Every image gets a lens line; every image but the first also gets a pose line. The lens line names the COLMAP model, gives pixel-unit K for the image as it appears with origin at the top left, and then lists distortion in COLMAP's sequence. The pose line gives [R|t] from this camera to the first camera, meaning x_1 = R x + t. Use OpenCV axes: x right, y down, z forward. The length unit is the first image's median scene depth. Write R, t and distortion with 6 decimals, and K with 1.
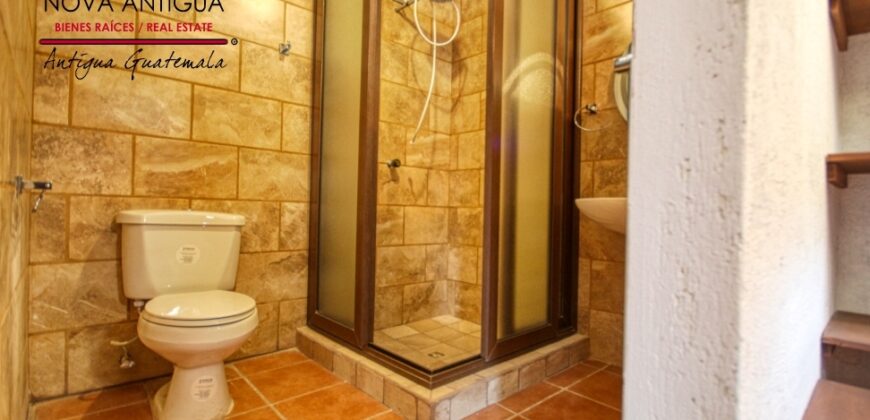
lens RADIAL K [[400.2, 0, 435.0], [0, 400.2, 210.0], [0, 0, 1]] dist [0.000970, -0.006400]
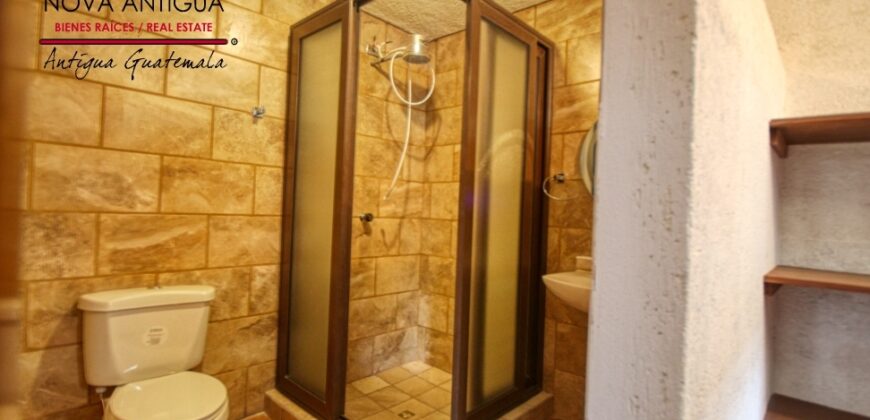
lens RADIAL K [[405.7, 0, 435.0], [0, 405.7, 210.0], [0, 0, 1]] dist [0.015665, -0.016261]
pose [[0.996843, 0.017343, 0.077487, -0.014147], [-0.017292, 0.999850, -0.001331, -0.161696], [-0.077498, -0.000013, 0.996992, -0.034313]]
